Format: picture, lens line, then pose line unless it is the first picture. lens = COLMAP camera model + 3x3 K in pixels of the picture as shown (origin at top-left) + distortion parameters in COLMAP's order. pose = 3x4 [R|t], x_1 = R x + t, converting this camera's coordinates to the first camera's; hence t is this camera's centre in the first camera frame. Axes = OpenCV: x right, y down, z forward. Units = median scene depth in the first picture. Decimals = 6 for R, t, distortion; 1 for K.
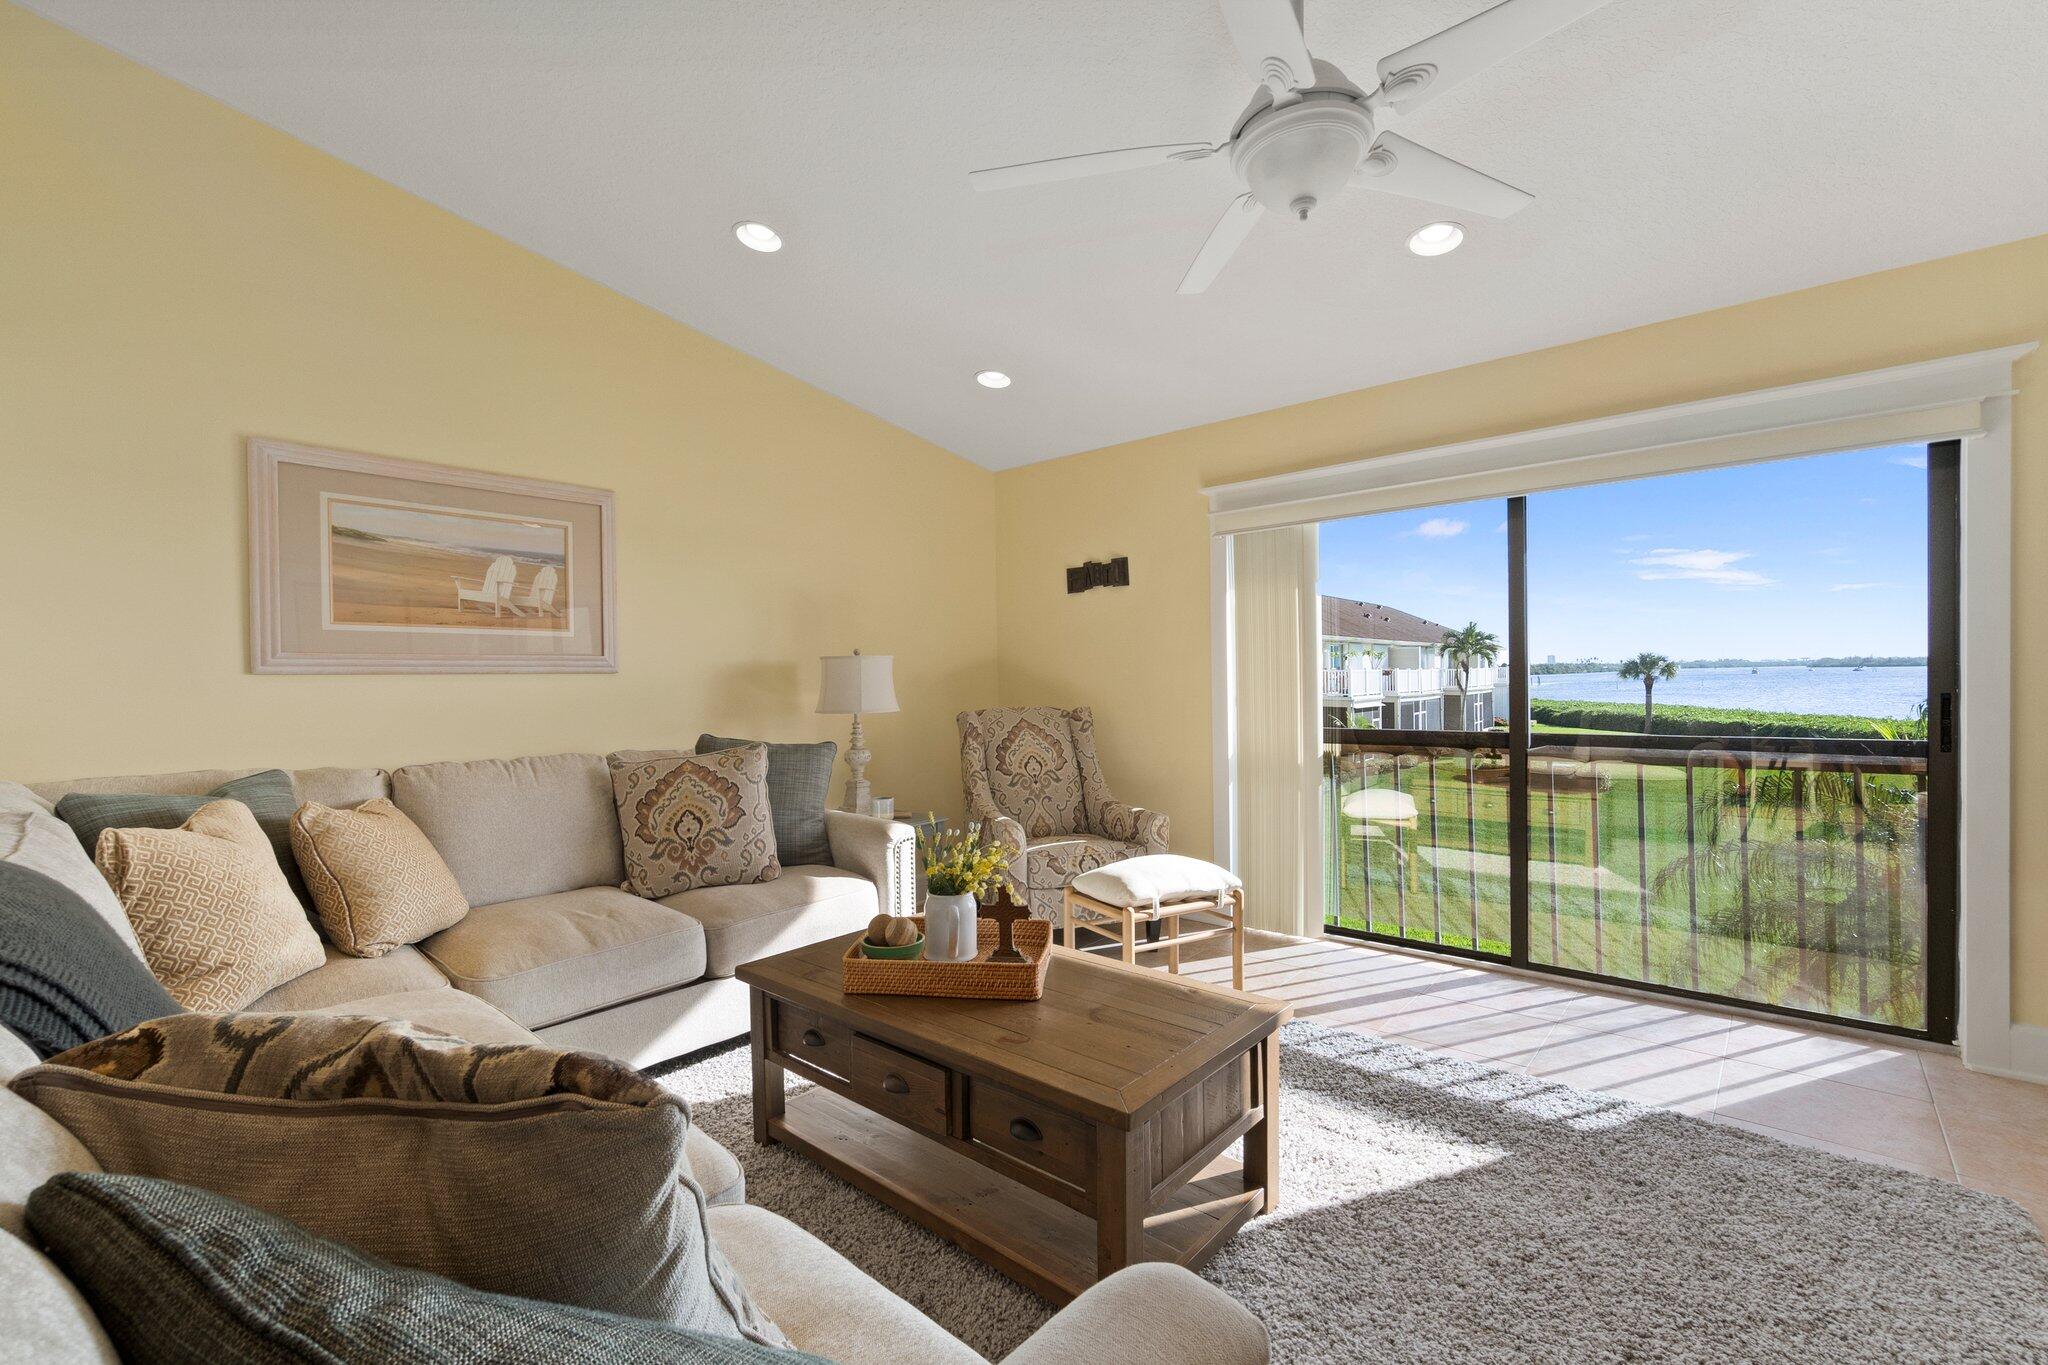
lens RADIAL K [[886.1, 0, 1025.5], [0, 886.1, 688.8], [0, 0, 1]] dist [-0.006875, 0.002535]
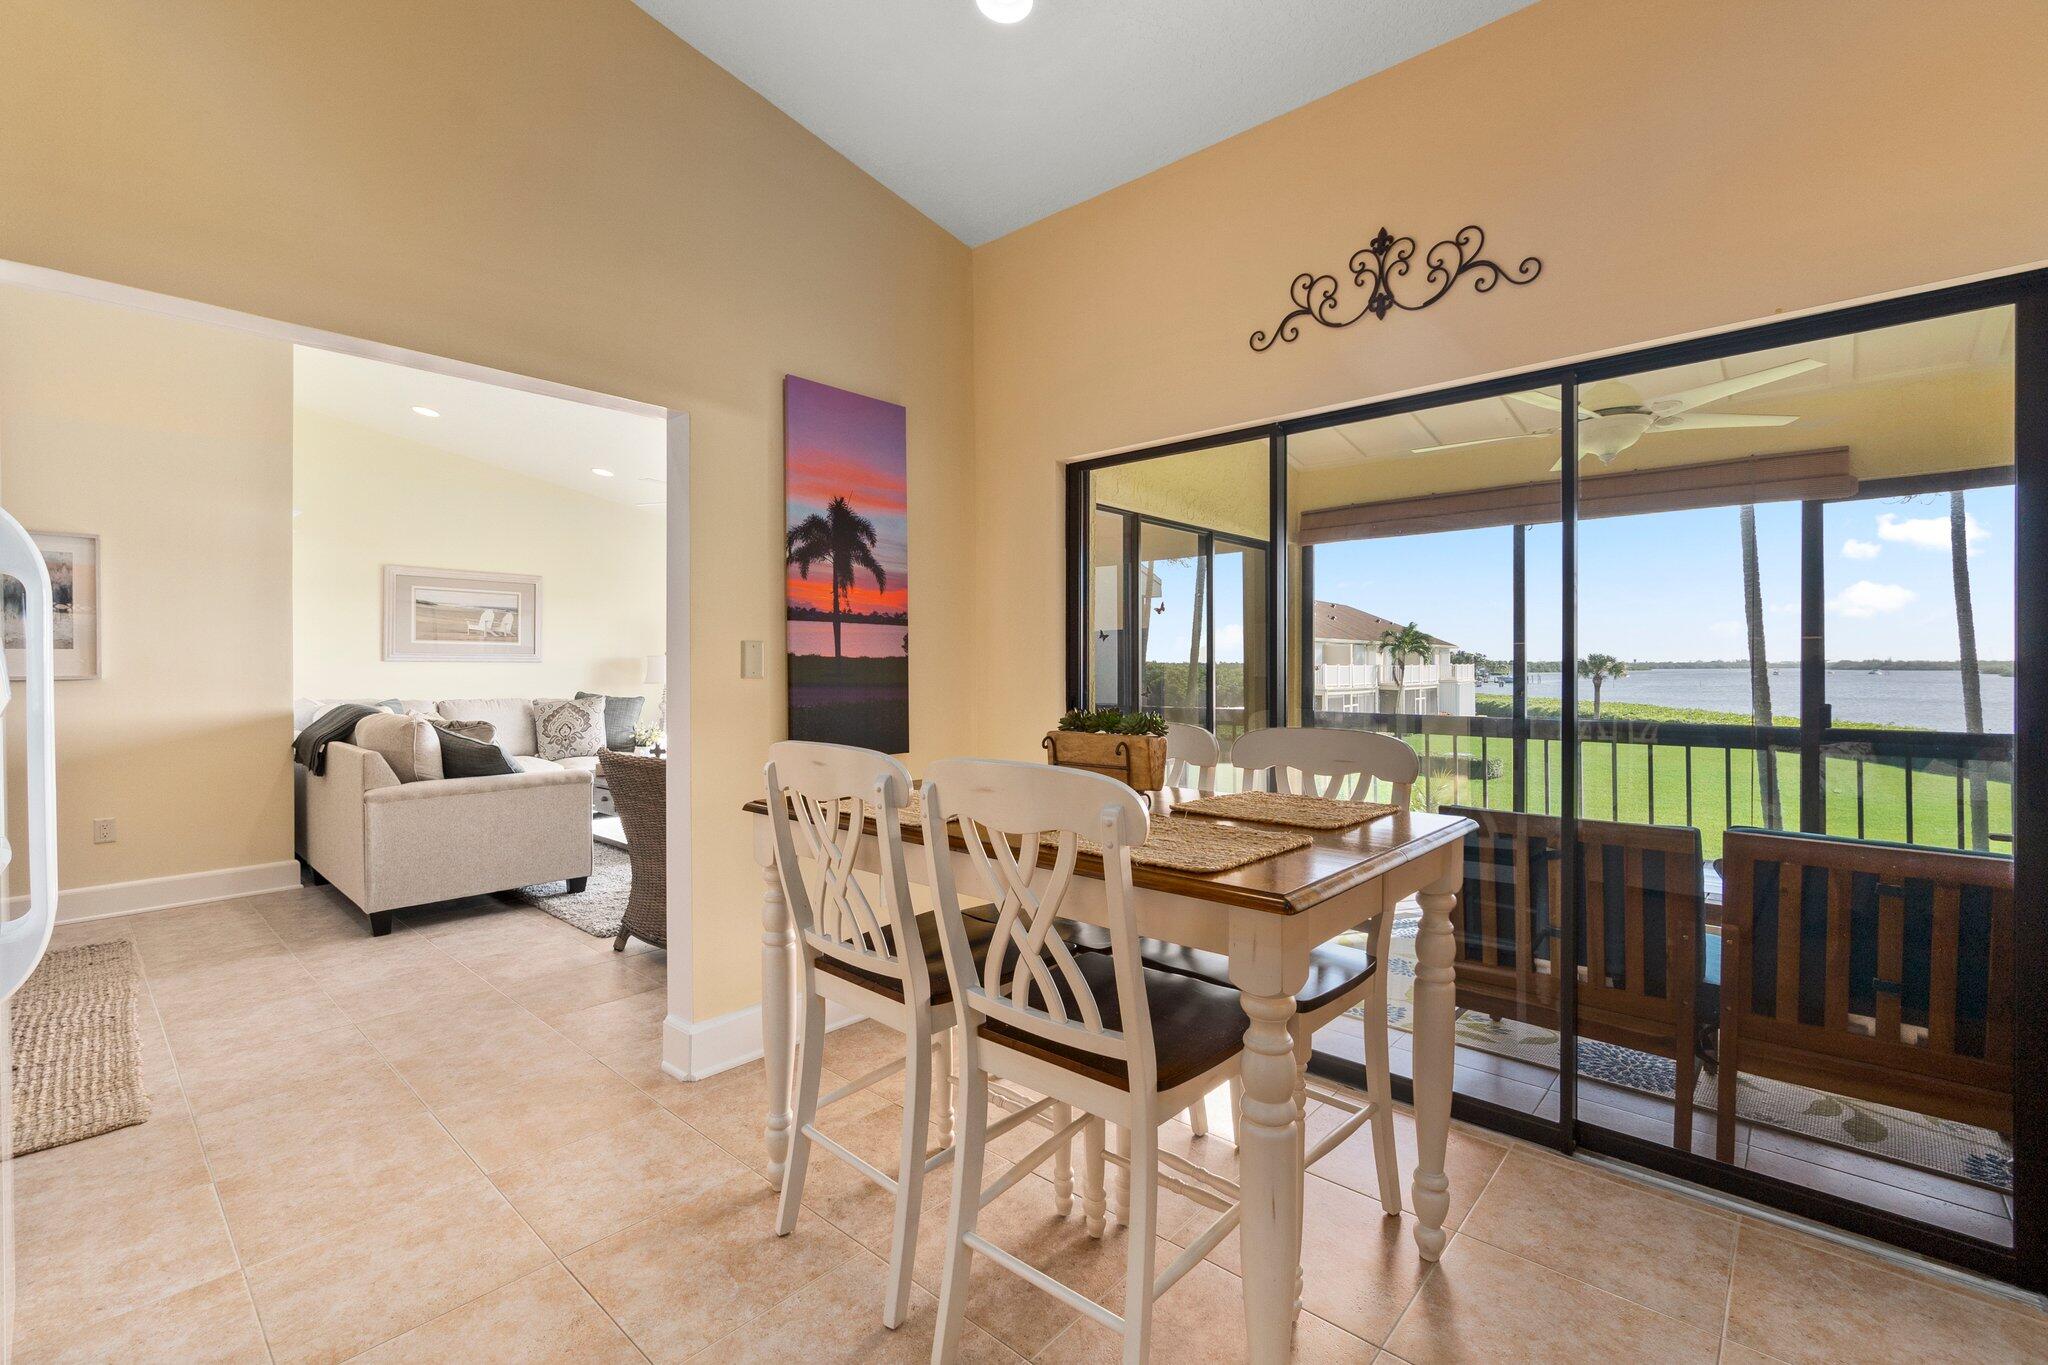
lens RADIAL K [[886.1, 0, 1014.0], [0, 886.1, 679.8], [0, 0, 1]] dist [-0.006875, 0.002535]
pose [[0.999519, 0.015661, -0.026762, 0.755143], [-0.015628, 0.999877, 0.001426, 0.002894], [0.026781, -0.001008, 0.999641, -1.130468]]
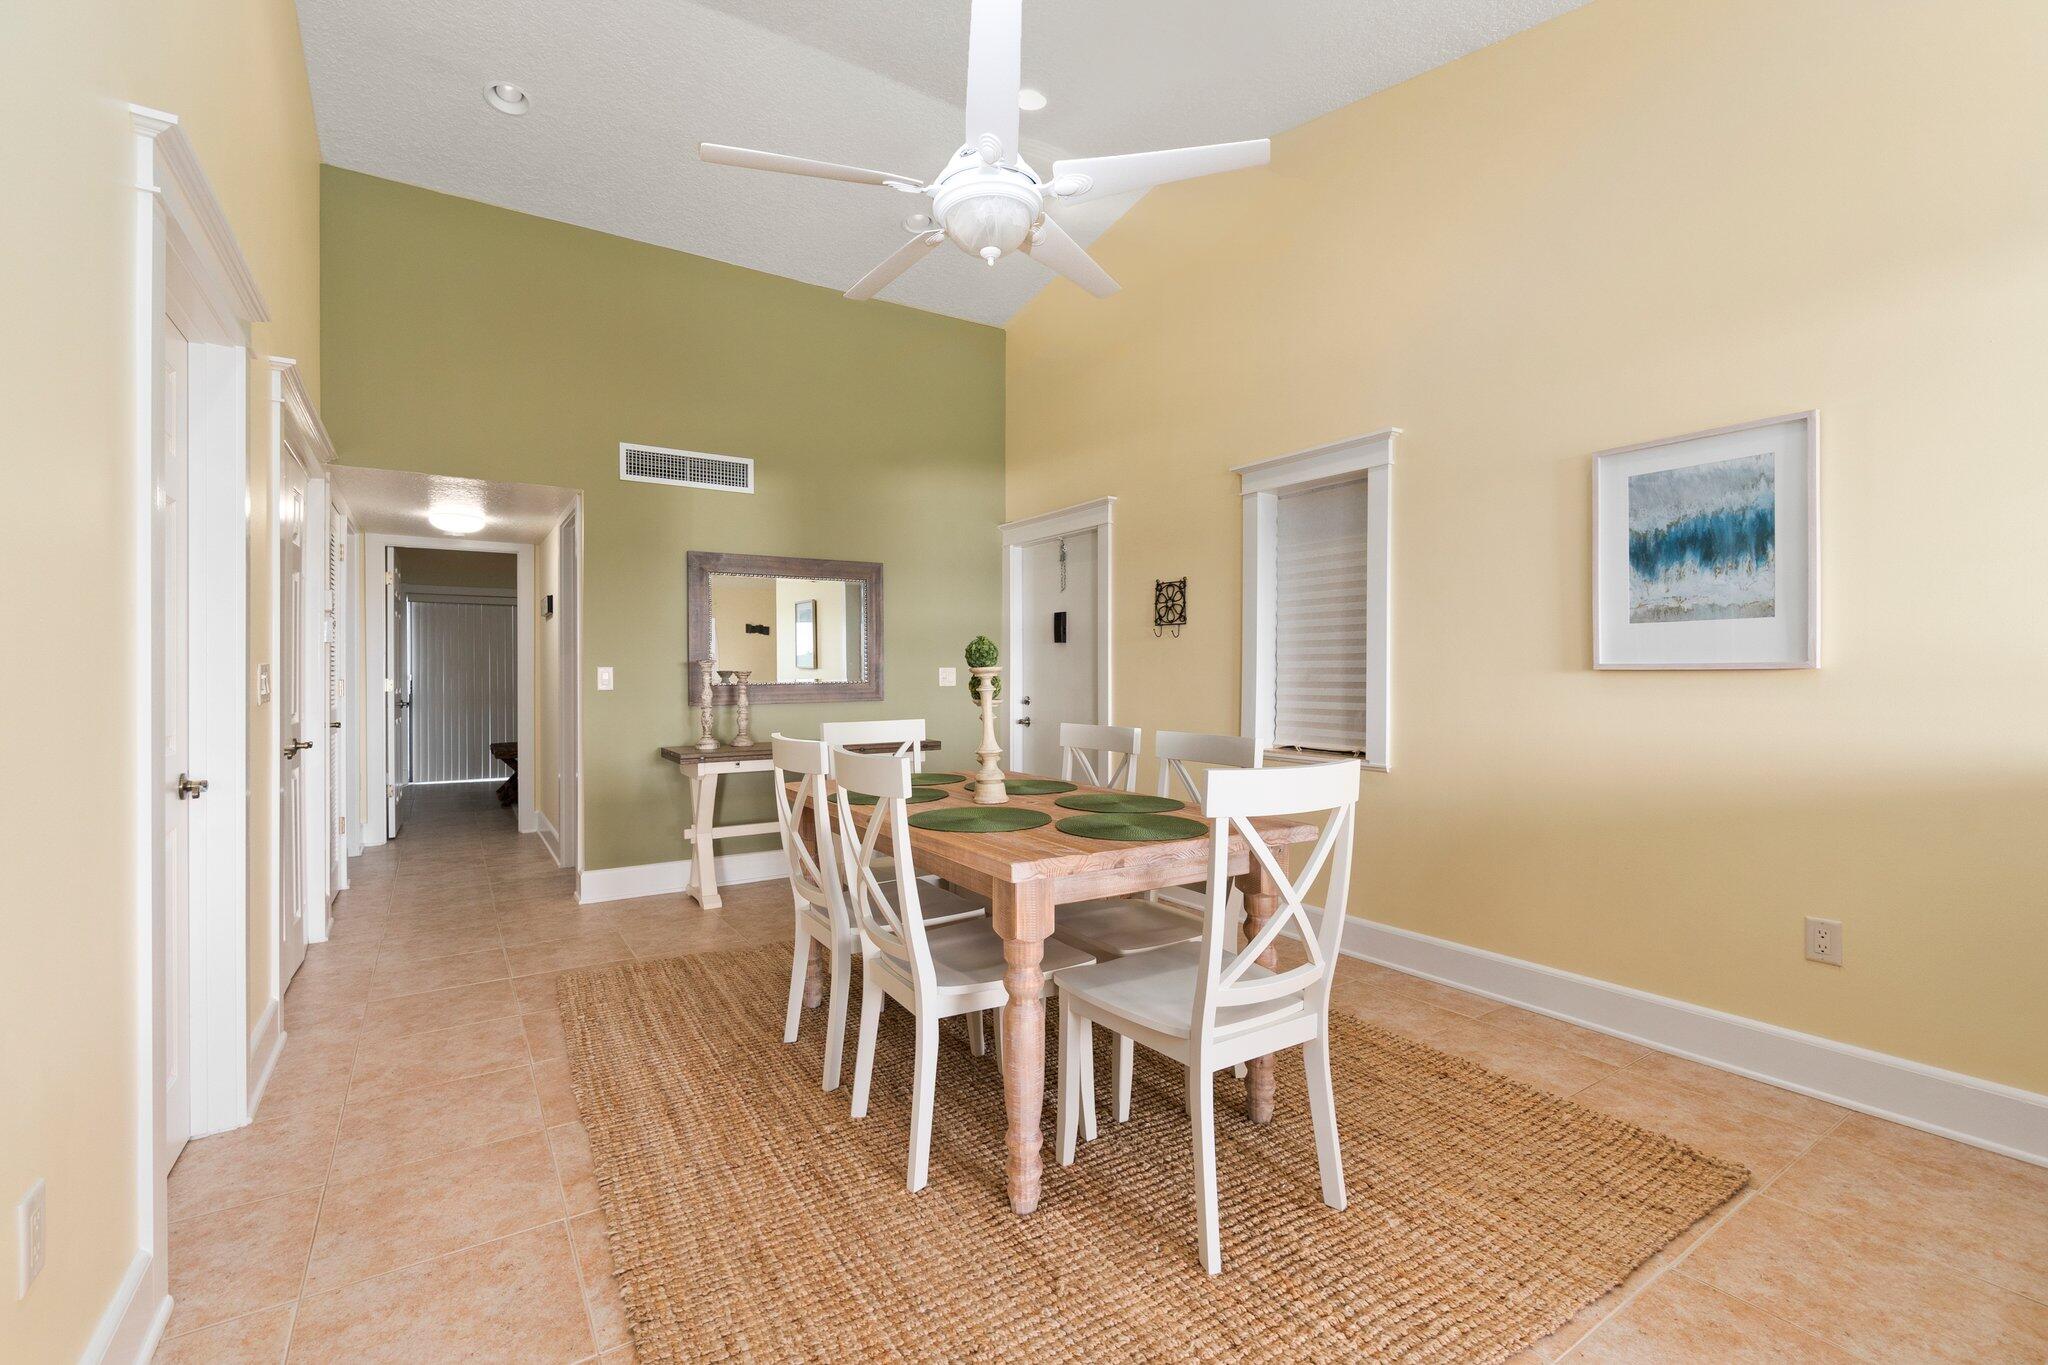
lens RADIAL K [[886.1, 0, 1025.0], [0, 886.1, 678.0], [0, 0, 1]] dist [-0.006875, 0.002535]
pose [[-0.270941, 0.026459, -0.962232, 0.264010], [-0.003537, 0.999588, 0.028483, 0.013992], [0.962589, 0.011120, -0.270736, -0.311675]]
